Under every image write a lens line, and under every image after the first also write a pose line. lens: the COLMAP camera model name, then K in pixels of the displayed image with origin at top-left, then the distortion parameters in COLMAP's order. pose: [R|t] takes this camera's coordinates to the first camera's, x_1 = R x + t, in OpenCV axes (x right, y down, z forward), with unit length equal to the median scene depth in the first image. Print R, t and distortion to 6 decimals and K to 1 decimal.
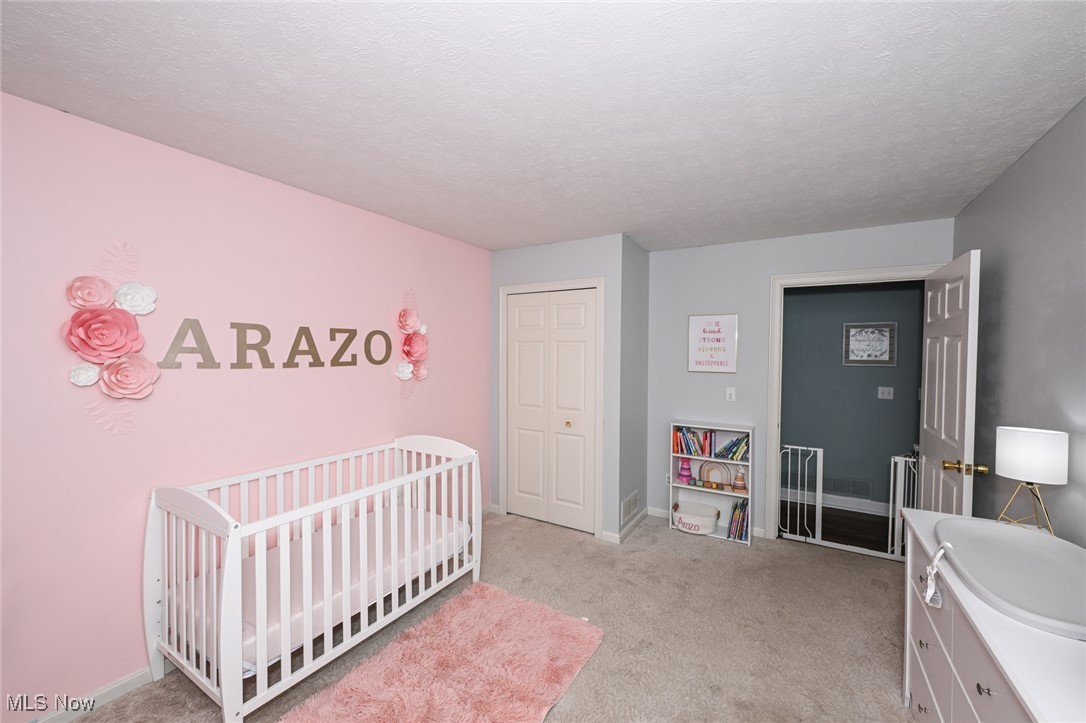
lens RADIAL K [[434.9, 0, 547.8], [0, 434.9, 361.4], [0, 0, 1]] dist [-0.001675, -0.000709]
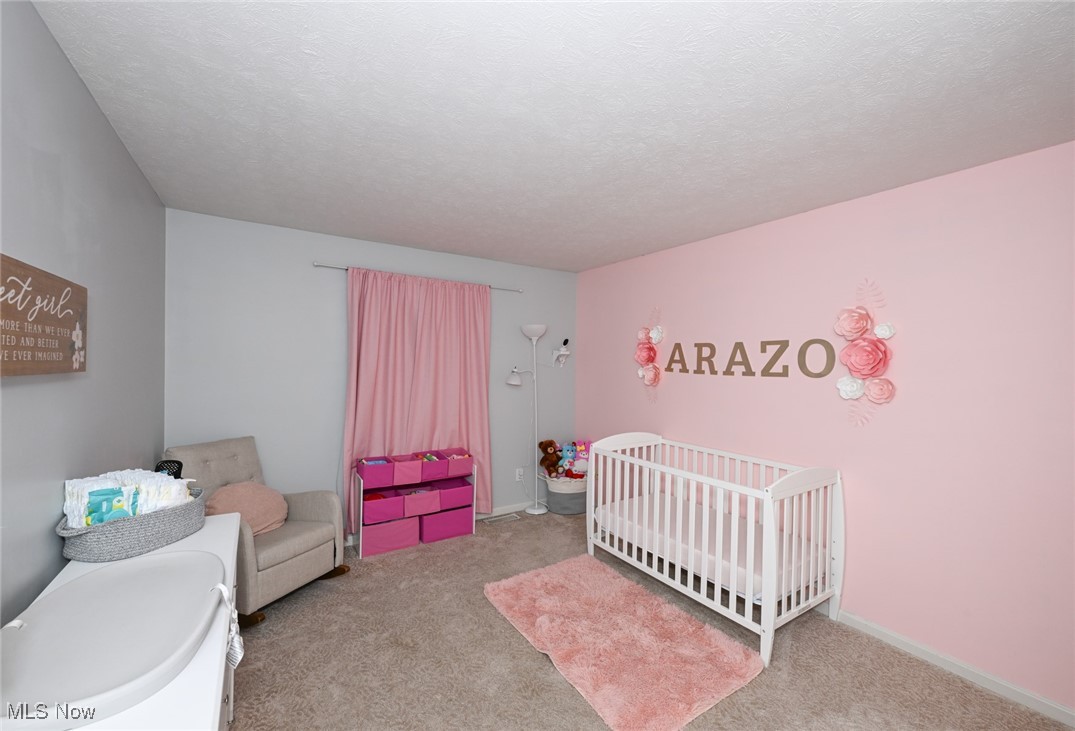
lens RADIAL K [[441.7, 0, 548.2], [0, 441.7, 366.0], [0, 0, 1]] dist [-0.001849, -0.000024]
pose [[-0.434485, 0.008637, -0.900638, 0.769817], [-0.023576, 0.999502, 0.020958, -0.026458], [0.900370, 0.030340, -0.434065, 1.055672]]
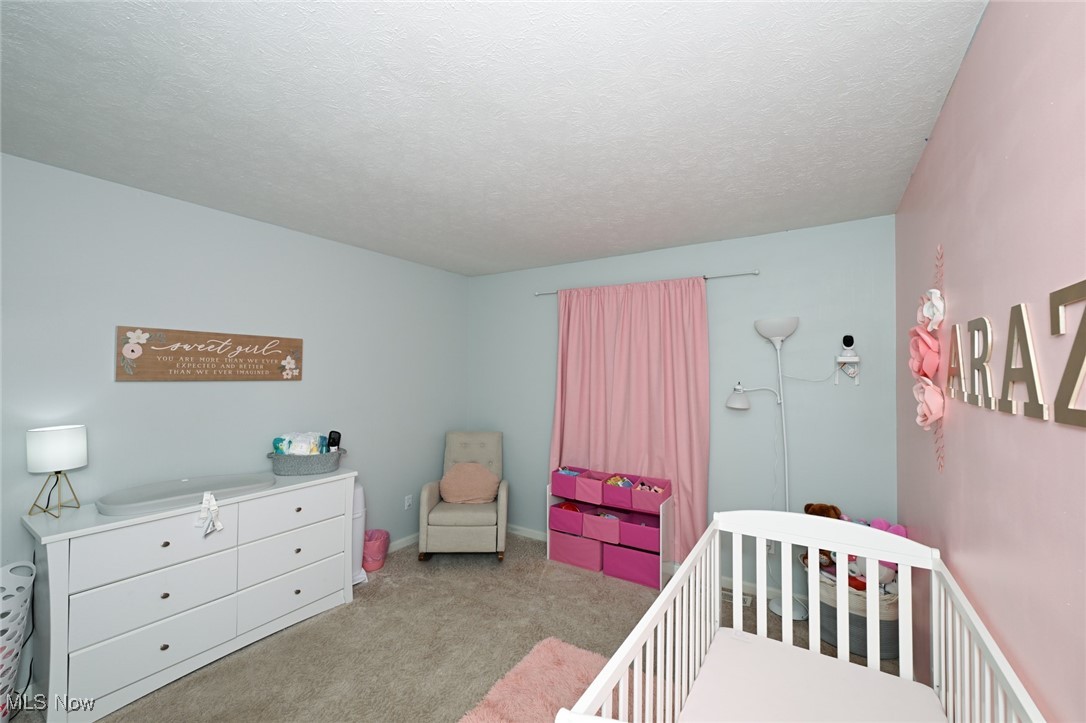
lens RADIAL K [[434.9, 0, 544.4], [0, 434.9, 361.3], [0, 0, 1]] dist [-0.001675, -0.000709]
pose [[-0.999067, 0.001549, 0.043163, -0.178469], [0.001069, 0.999937, -0.011151, -0.028596], [-0.043178, -0.011094, -0.999006, 1.380292]]
